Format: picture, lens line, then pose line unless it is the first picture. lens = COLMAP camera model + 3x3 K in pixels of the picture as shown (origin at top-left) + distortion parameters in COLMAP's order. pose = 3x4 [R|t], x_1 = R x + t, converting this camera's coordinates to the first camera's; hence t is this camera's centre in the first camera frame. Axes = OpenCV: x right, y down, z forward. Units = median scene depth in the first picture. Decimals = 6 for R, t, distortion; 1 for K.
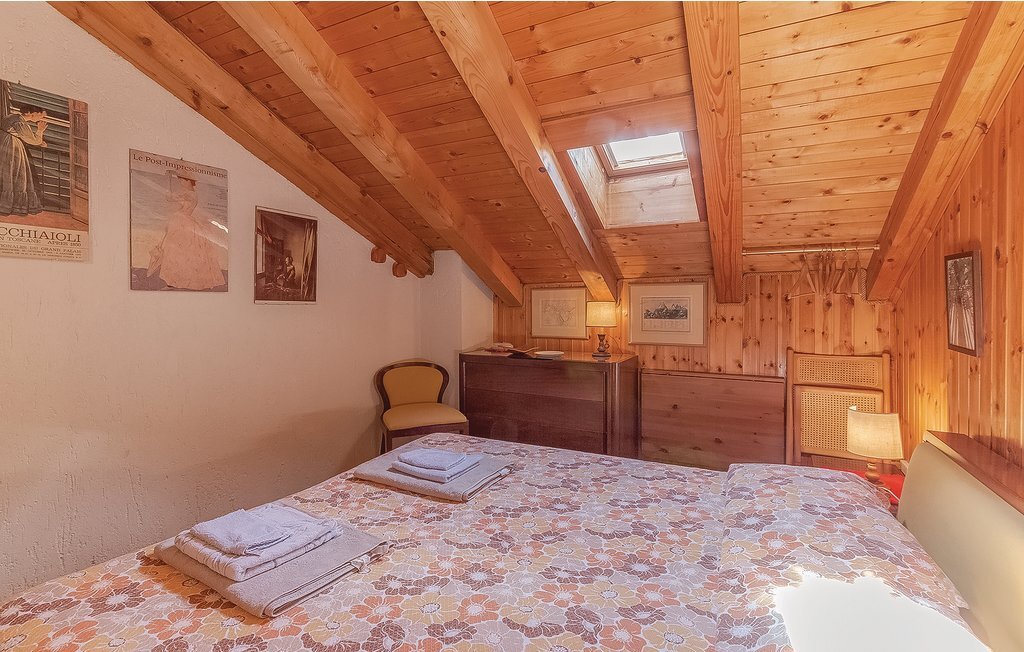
lens RADIAL K [[487.0, 0, 528.6], [0, 487.0, 304.9], [0, 0, 1]] dist [-0.002197, 0.002150]
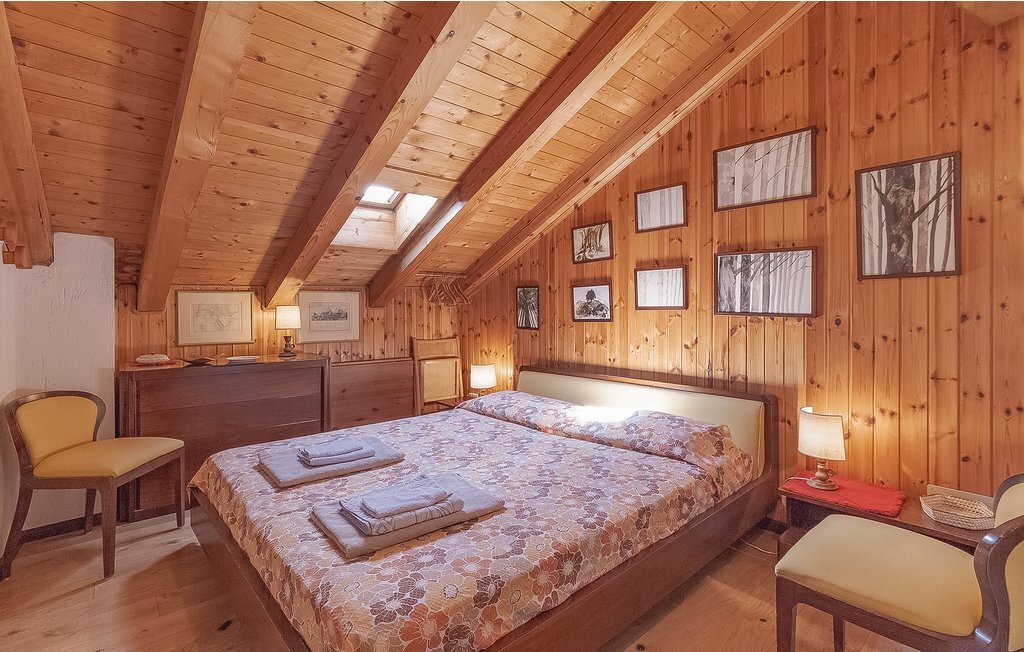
lens RADIAL K [[487.0, 0, 528.6], [0, 487.0, 304.9], [0, 0, 1]] dist [-0.002197, 0.002150]
pose [[0.322803, 0.008701, 0.946426, -0.822457], [0.002155, 0.999948, -0.009928, 0.003763], [-0.946464, 0.005245, 0.322767, 0.170288]]
